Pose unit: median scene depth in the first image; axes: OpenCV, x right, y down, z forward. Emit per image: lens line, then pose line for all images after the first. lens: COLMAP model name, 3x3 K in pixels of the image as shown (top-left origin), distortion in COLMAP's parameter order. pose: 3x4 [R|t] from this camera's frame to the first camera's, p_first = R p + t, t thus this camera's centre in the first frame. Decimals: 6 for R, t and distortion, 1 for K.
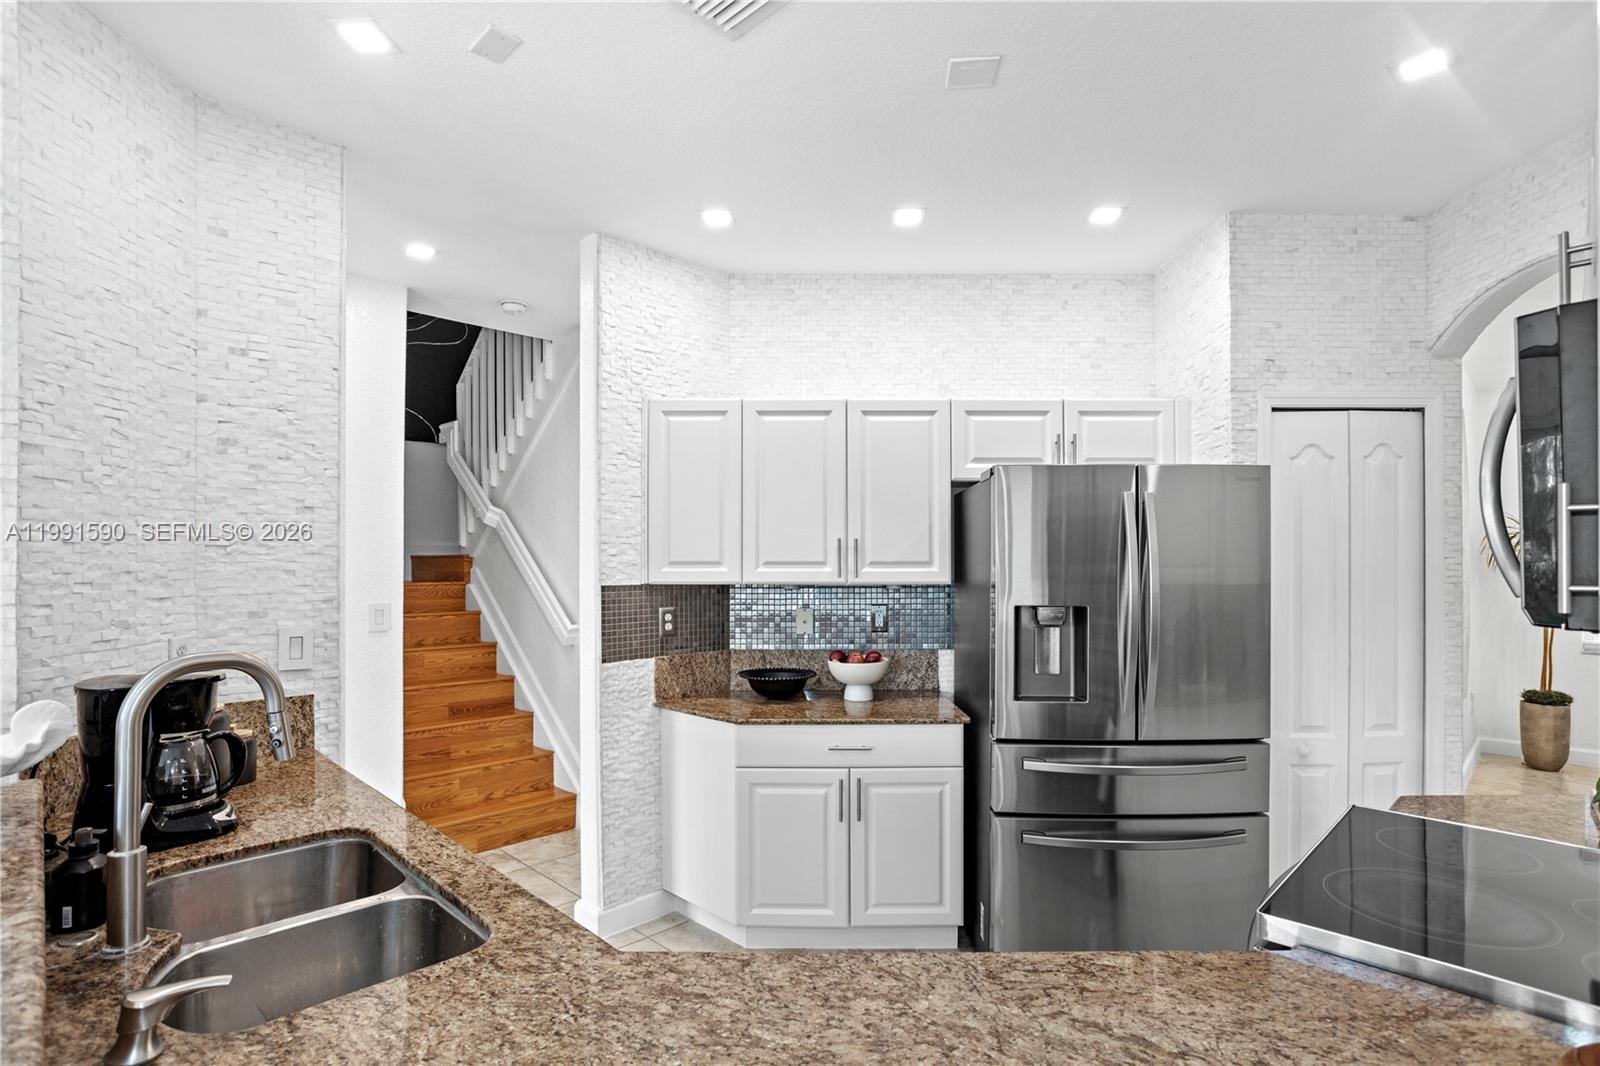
lens RADIAL K [[795.3, 0, 800.1], [0, 795.3, 556.4], [0, 0, 1]] dist [-0.059170, 0.033970]
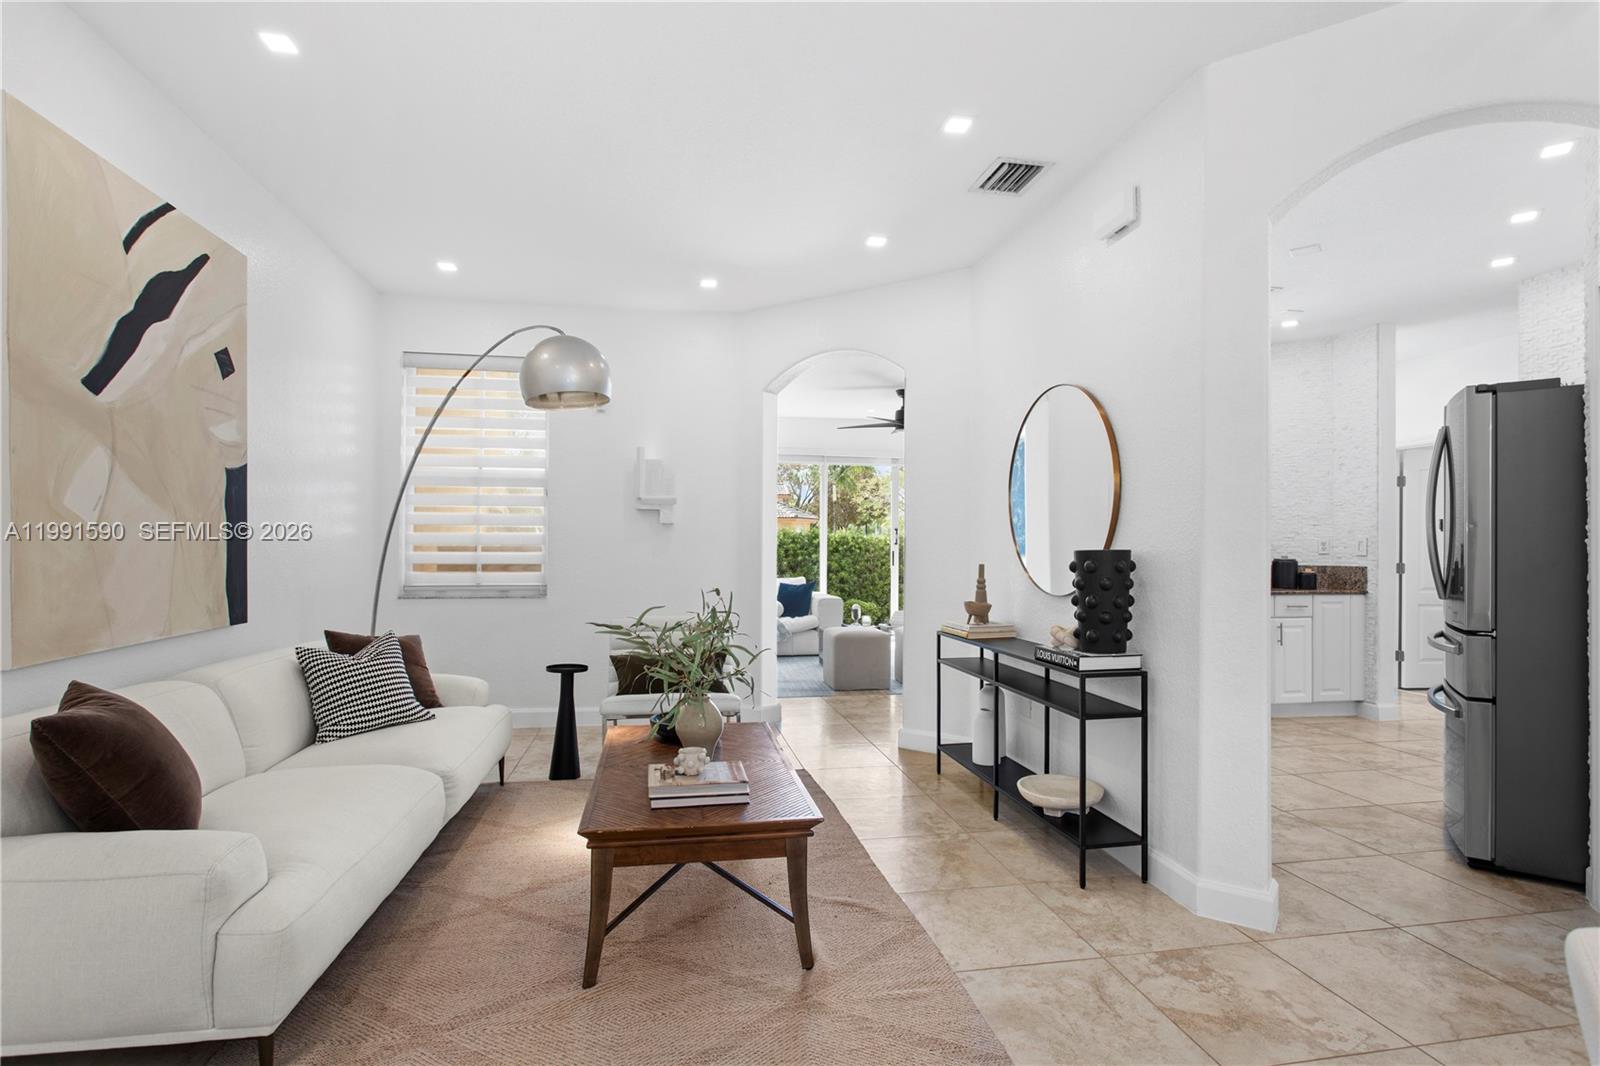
lens RADIAL K [[780.8, 0, 800.9], [0, 780.8, 546.1], [0, 0, 1]] dist [-0.002362, -0.000121]
pose [[-0.568509, -0.003744, -0.822669, 1.650989], [-0.000501, 0.999991, -0.004205, 0.094524], [0.822677, -0.001978, -0.568505, 0.682769]]
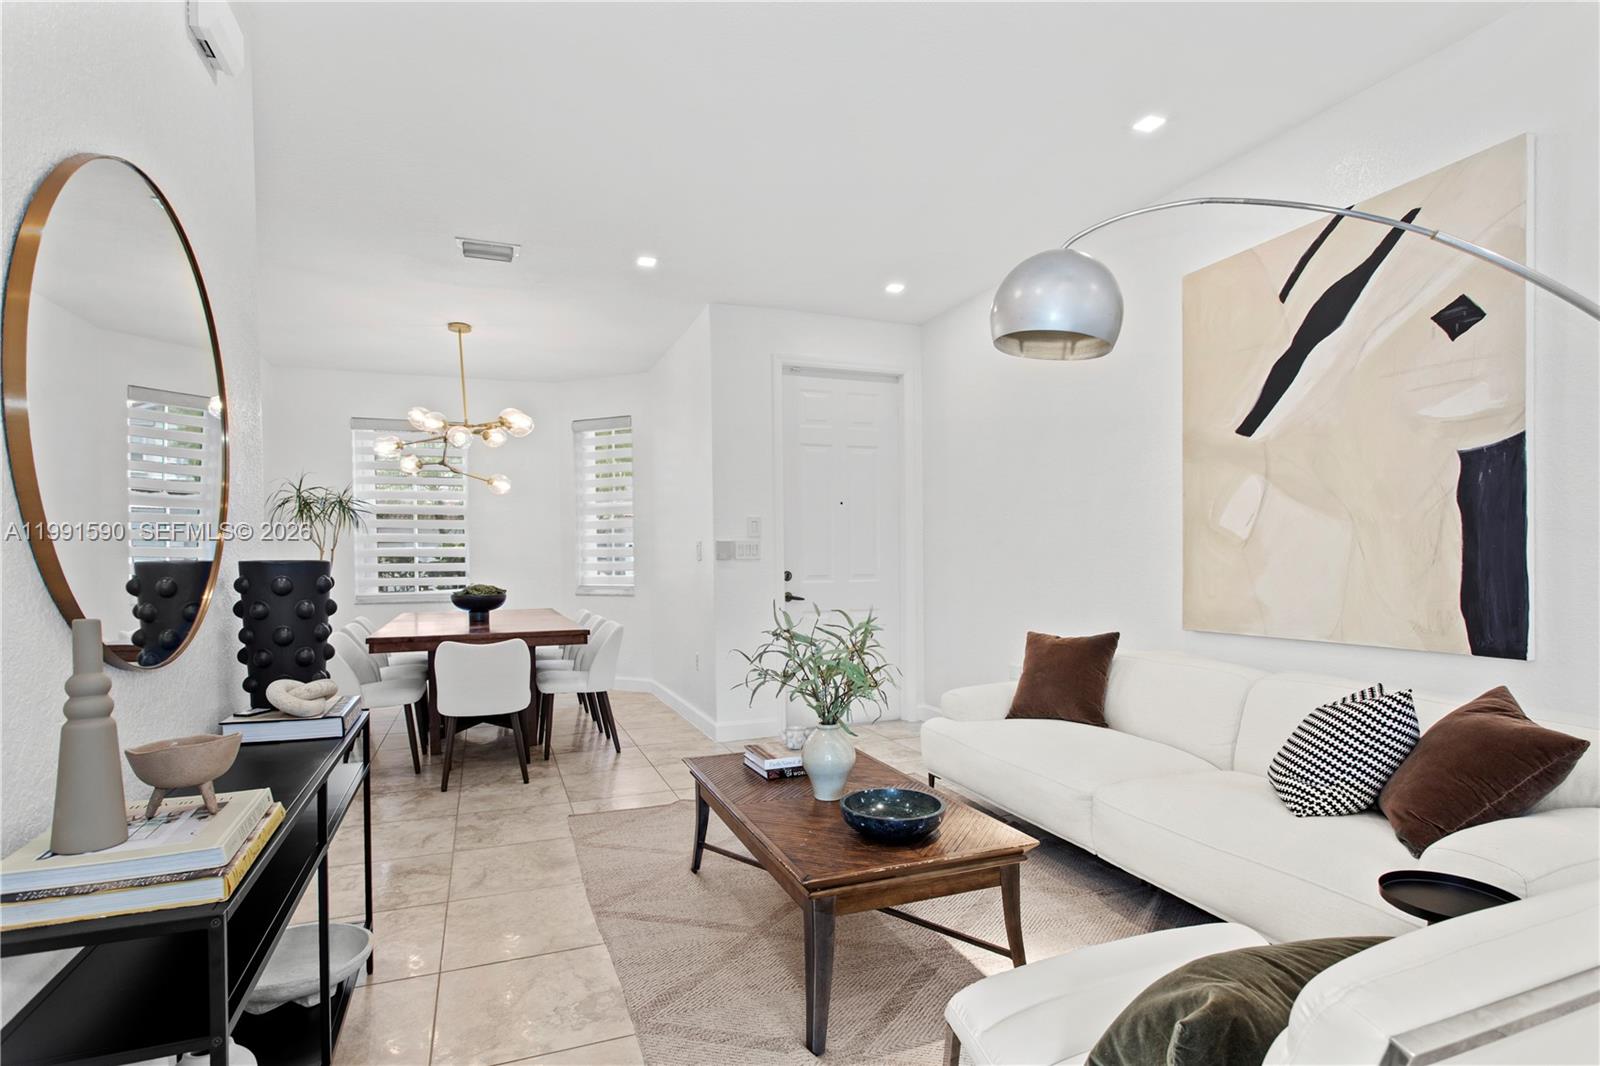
lens RADIAL K [[796.2, 0, 793.2], [0, 796.2, 572.4], [0, 0, 1]] dist [-0.002497, 0.000048]
pose [[0.402177, -0.021295, 0.915314, 0.296634], [0.003945, 0.999761, 0.021526, 0.091920], [-0.915553, -0.005046, 0.402165, -0.171082]]
